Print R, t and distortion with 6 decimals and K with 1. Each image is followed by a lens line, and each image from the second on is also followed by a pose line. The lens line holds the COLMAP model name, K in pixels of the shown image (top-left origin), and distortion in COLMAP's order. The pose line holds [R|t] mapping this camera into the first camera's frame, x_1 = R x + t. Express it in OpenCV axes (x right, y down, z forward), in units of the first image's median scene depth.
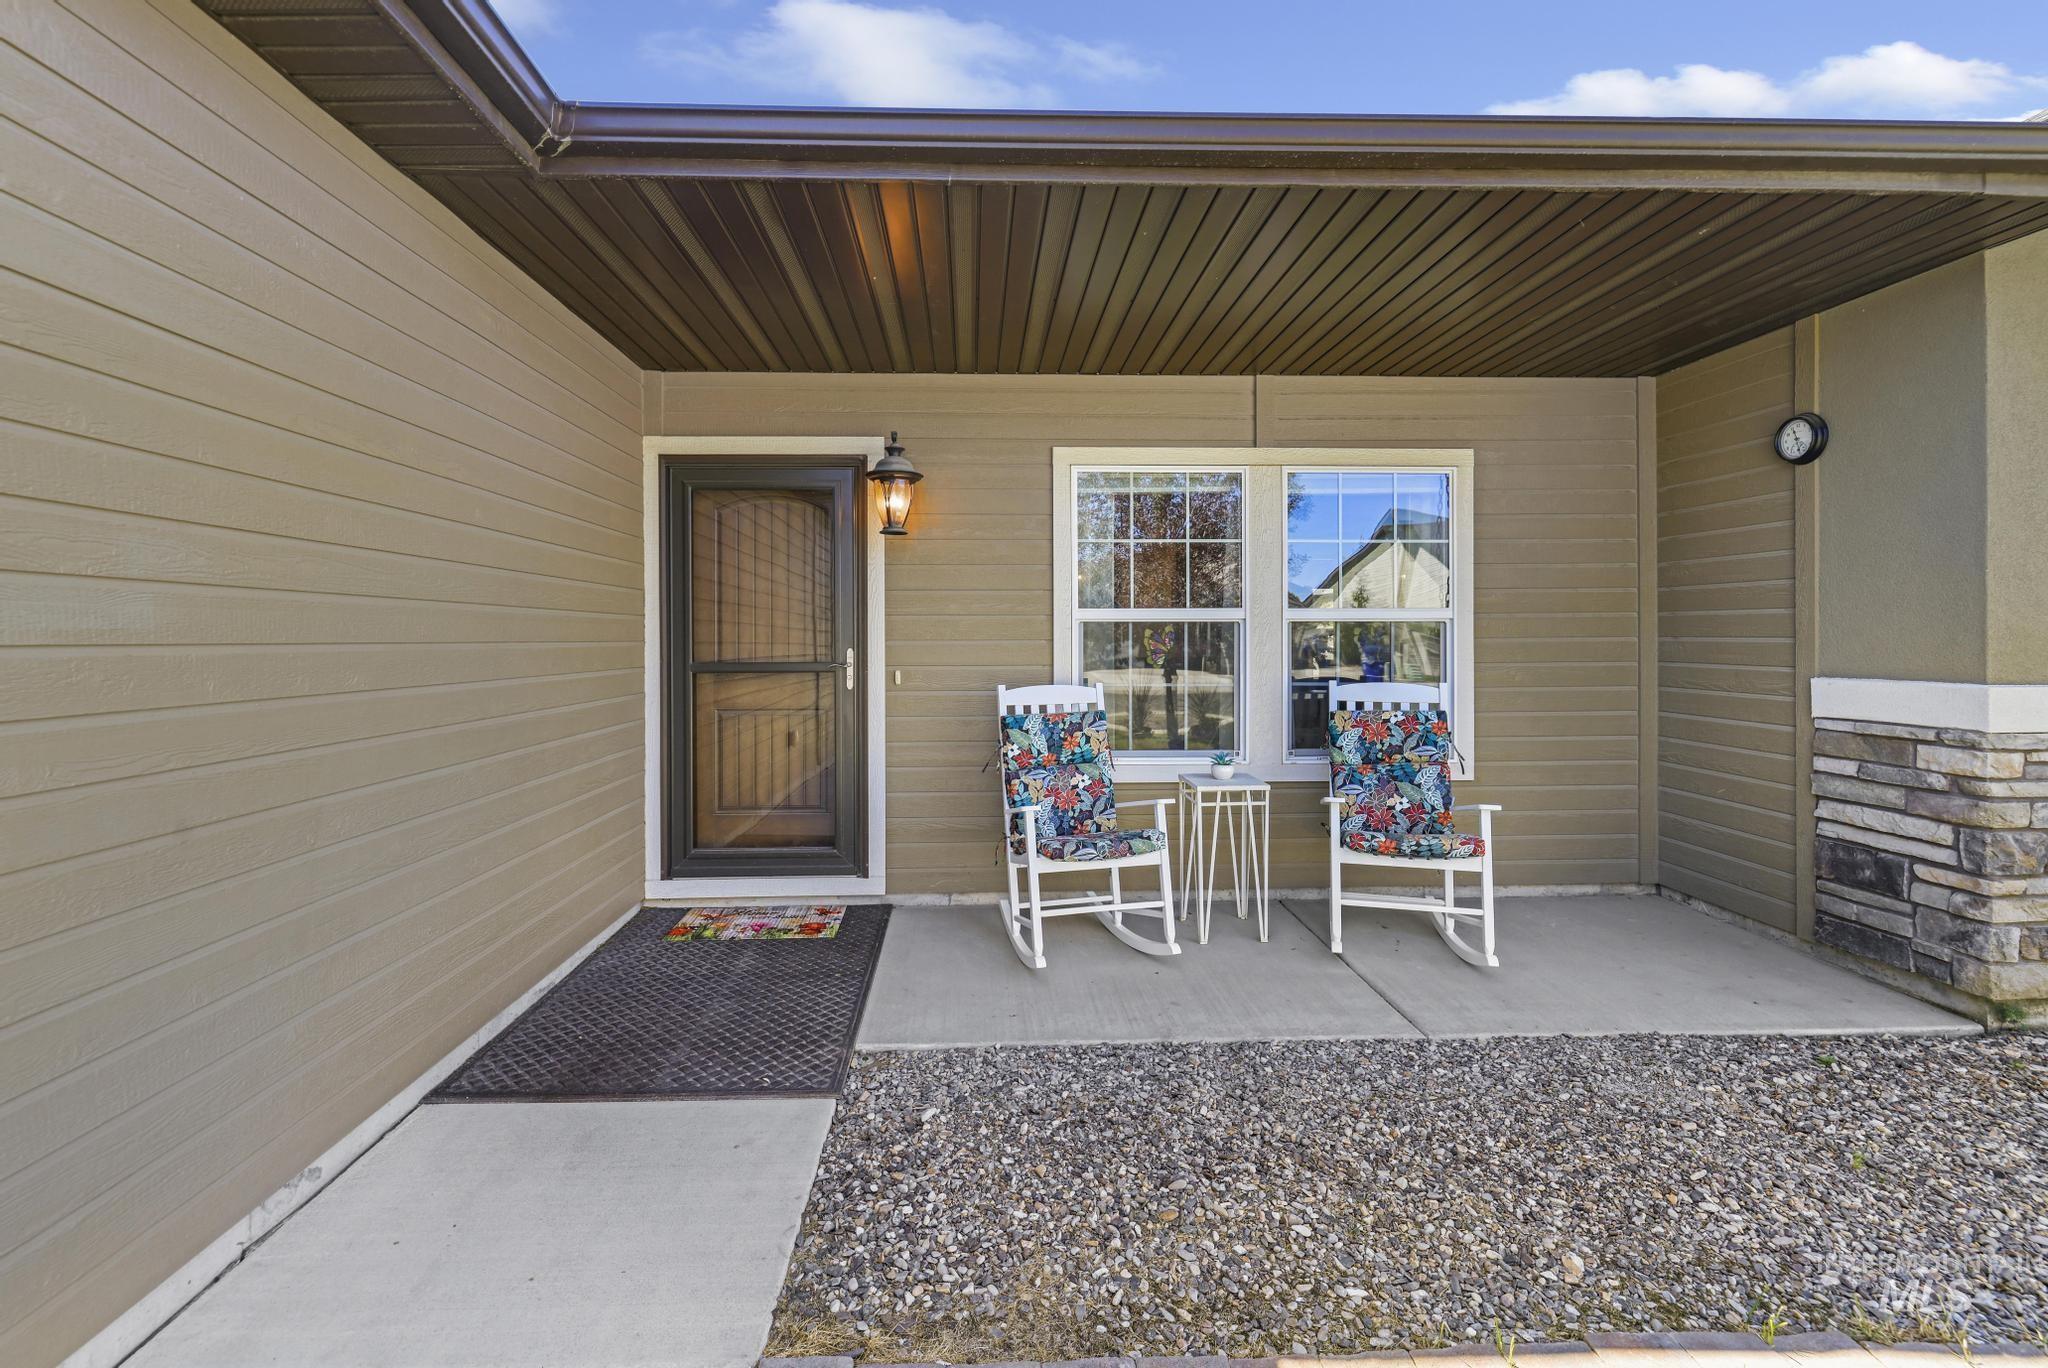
lens RADIAL K [[918.4, 0, 1066.2], [0, 918.4, 649.0], [0, 0, 1]] dist [-0.000238, -0.000055]
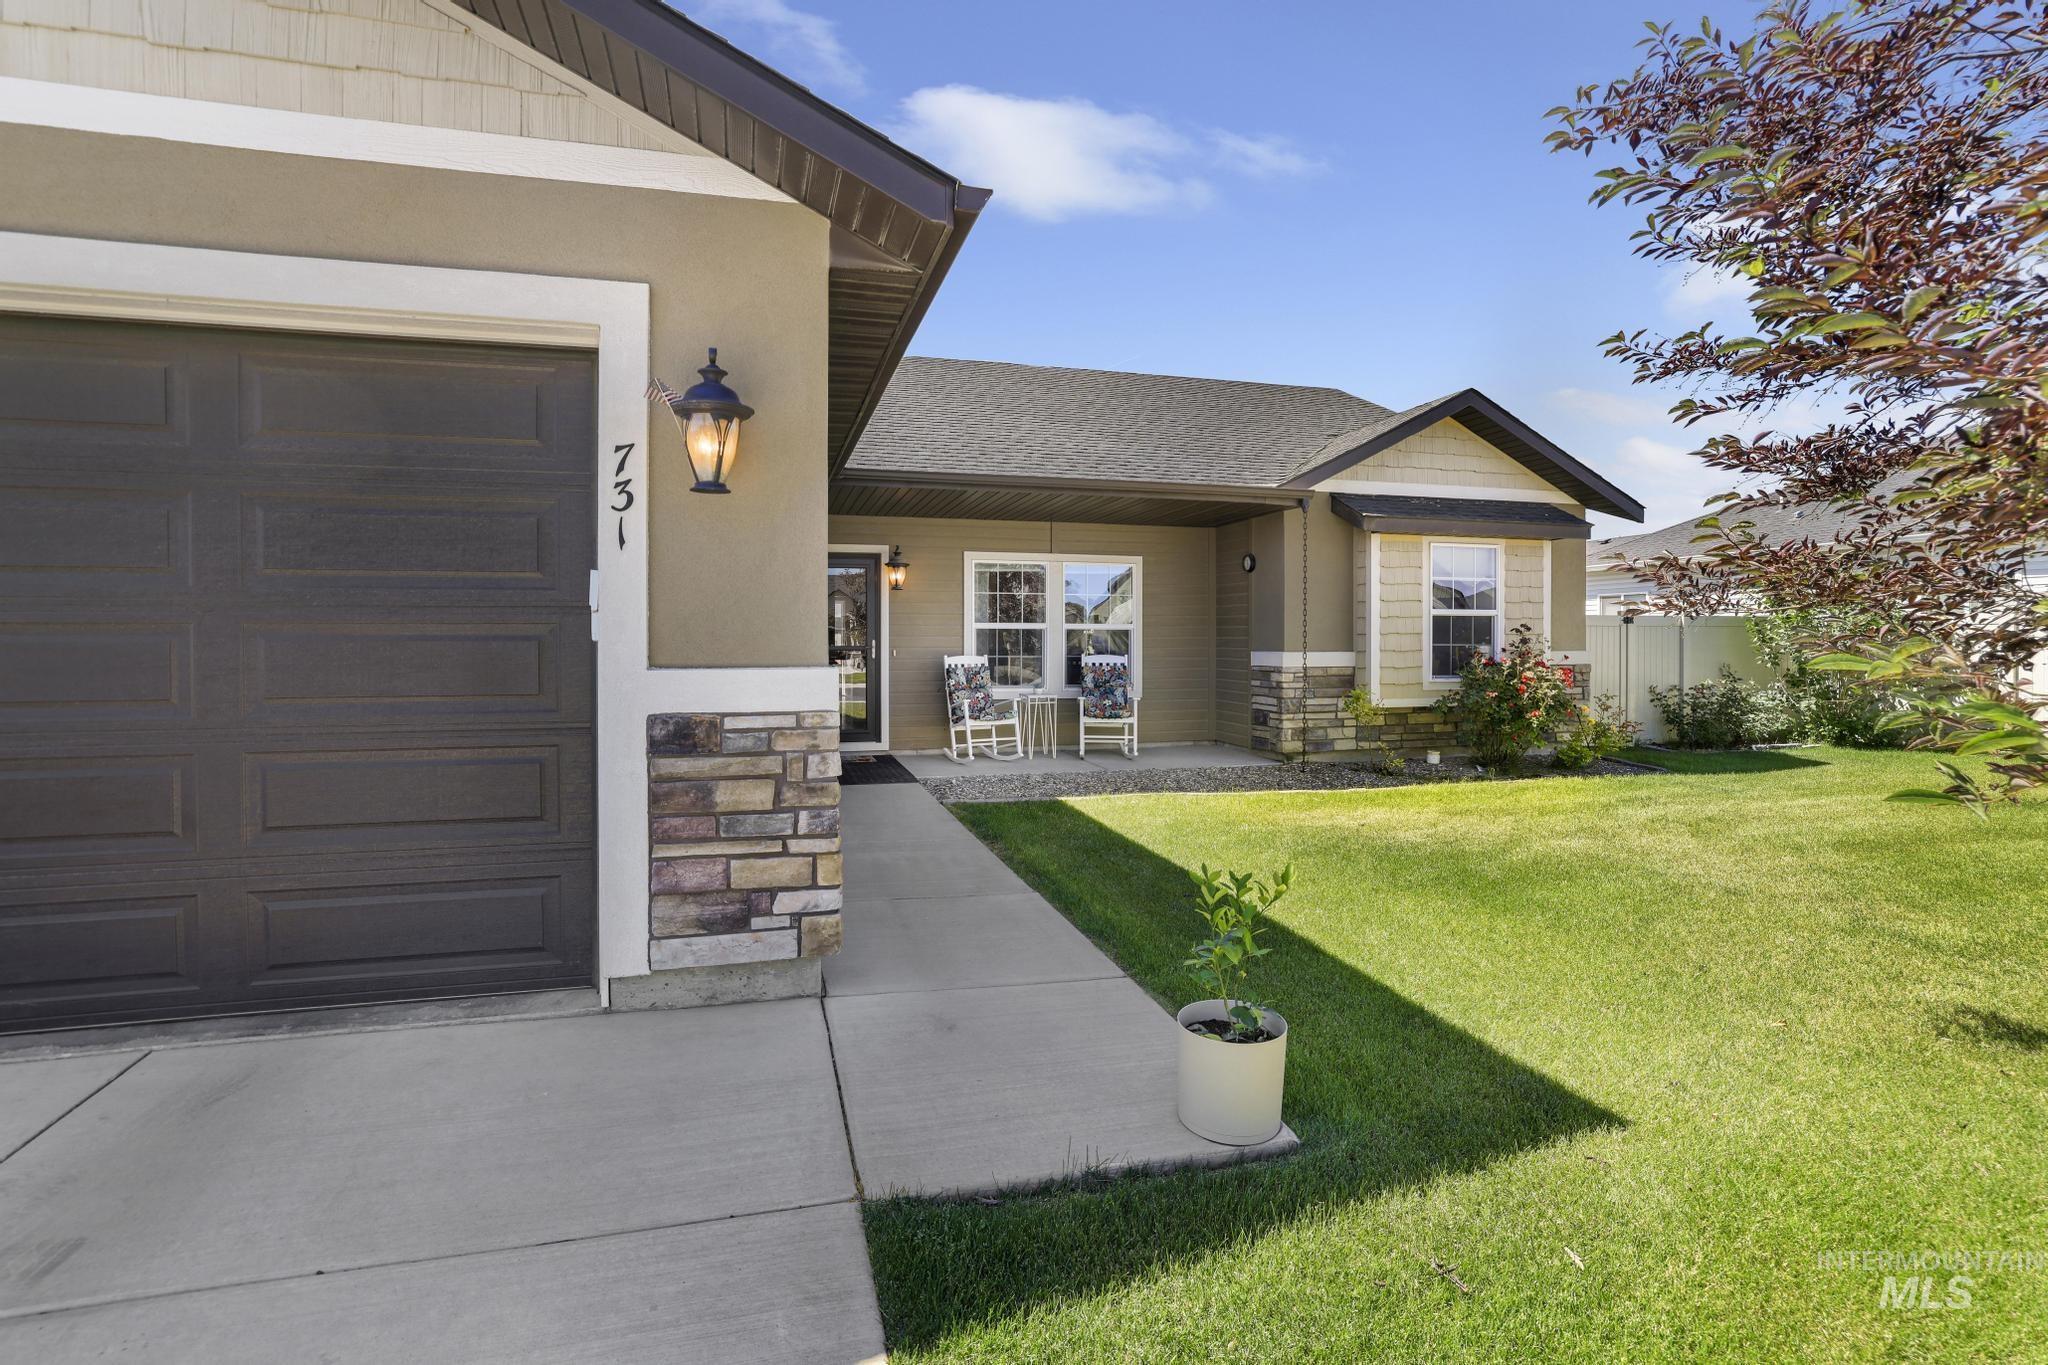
lens RADIAL K [[893.0, 0, 1025.9], [0, 893.0, 639.6], [0, 0, 1]] dist [-0.038027, 0.012946]
pose [[0.984281, 0.004430, 0.176555, -0.276002], [-0.002398, 0.999928, -0.011719, 0.025211], [-0.176595, 0.011111, 0.984221, -1.306639]]
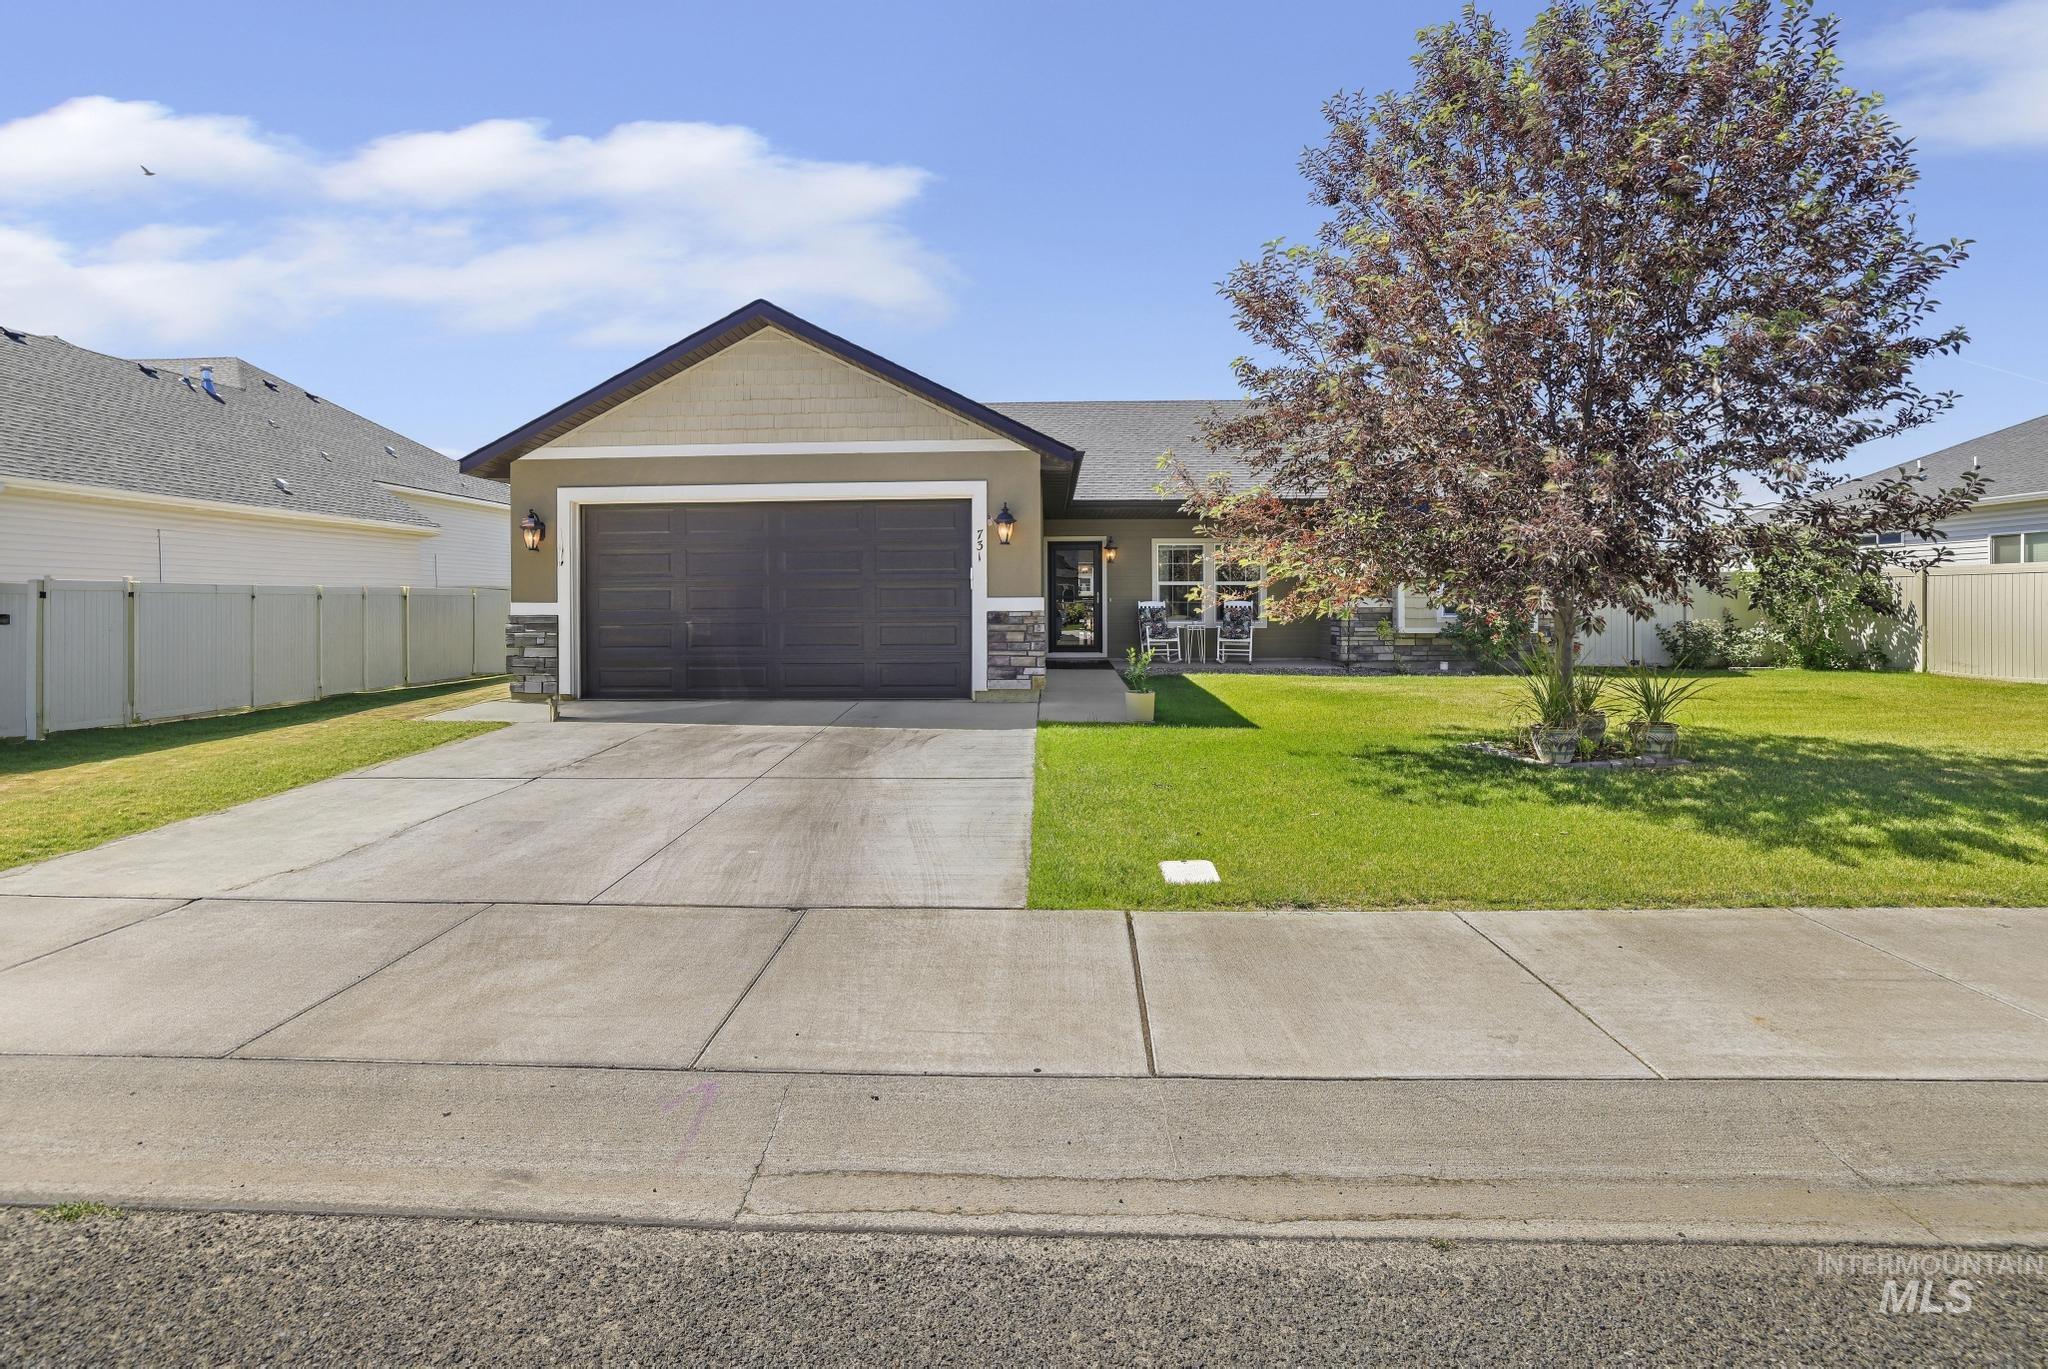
lens RADIAL K [[847.9, 0, 1028.0], [0, 847.9, 593.5], [0, 0, 1]] dist [-0.046843, 0.000006]
pose [[0.990086, 0.000978, -0.140460, -0.031028], [-0.003093, 0.999885, -0.014840, 0.062560], [0.140429, 0.015127, 0.989975, -2.731131]]
